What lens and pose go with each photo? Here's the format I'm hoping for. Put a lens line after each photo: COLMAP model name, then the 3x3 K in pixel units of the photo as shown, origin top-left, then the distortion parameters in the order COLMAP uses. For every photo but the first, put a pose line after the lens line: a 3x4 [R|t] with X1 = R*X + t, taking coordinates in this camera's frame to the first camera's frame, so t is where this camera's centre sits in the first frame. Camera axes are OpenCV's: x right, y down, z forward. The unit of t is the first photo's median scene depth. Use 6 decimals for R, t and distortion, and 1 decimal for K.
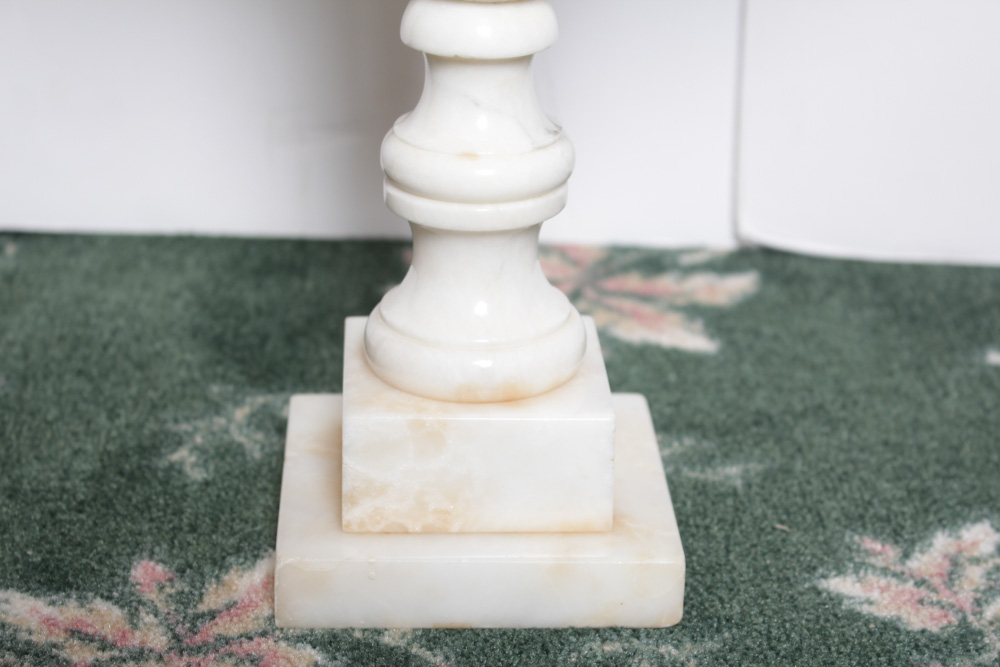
lens RADIAL K [[2354.9, 0, 496.0], [0, 2354.9, 330.5], [0, 0, 1]] dist [0.047272, 0.000000]
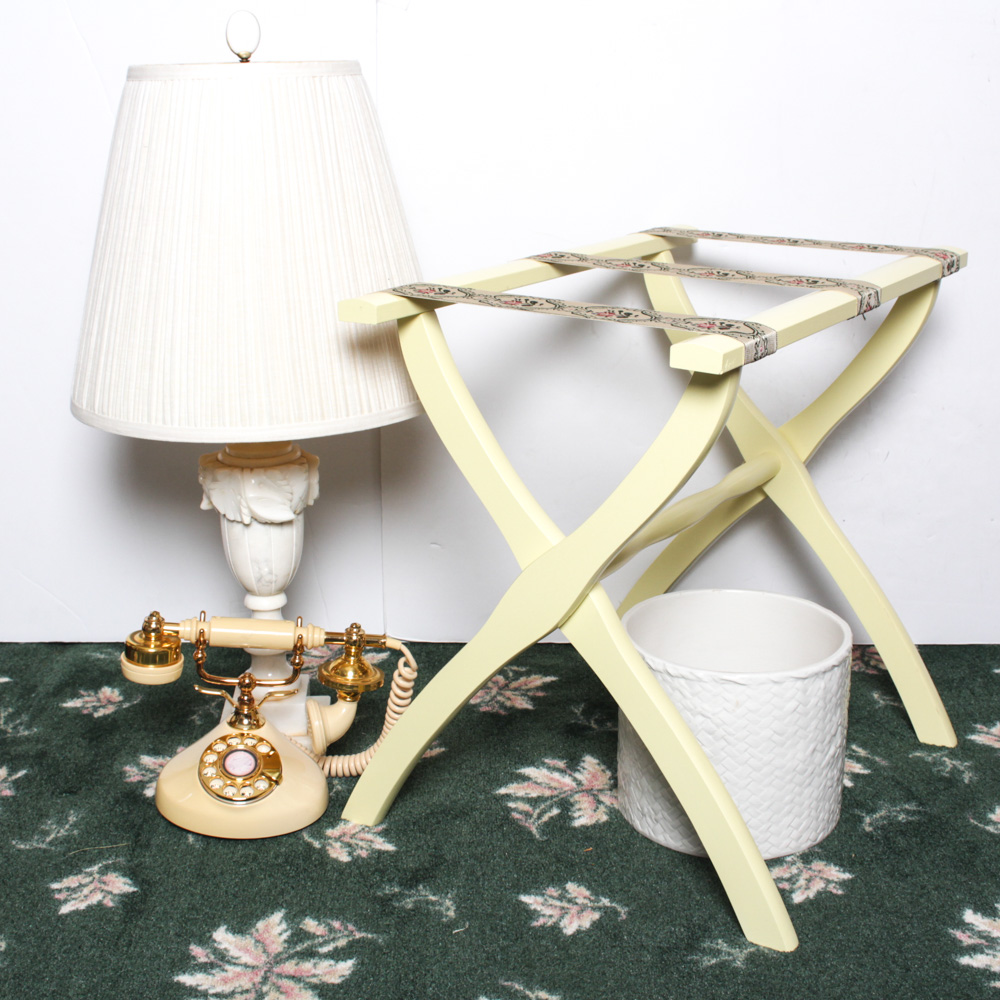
lens RADIAL K [[1634.1, 0, 523.9], [0, 1634.1, 483.6], [0, 0, 1]] dist [-0.121173, 0.000000]
pose [[0.999514, -0.029051, 0.011292, 0.322063], [0.029894, 0.996055, -0.083546, -0.072334], [-0.008821, 0.083843, 0.996440, -1.352337]]
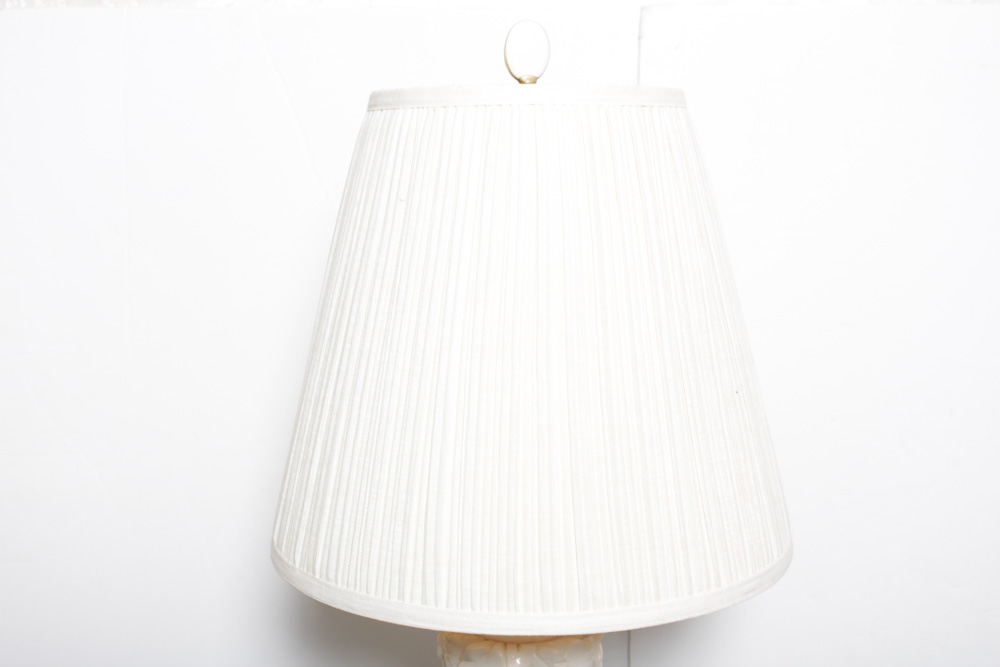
lens RADIAL K [[1375.7, 0, 502.9], [0, 1375.7, 326.5], [0, 0, 1]] dist [-0.048543, 0.000000]
pose [[0.999505, -0.016920, -0.026524, 0.023865], [0.010902, 0.977105, -0.212477, -0.293012], [0.029512, 0.212082, 0.976806, -0.581215]]
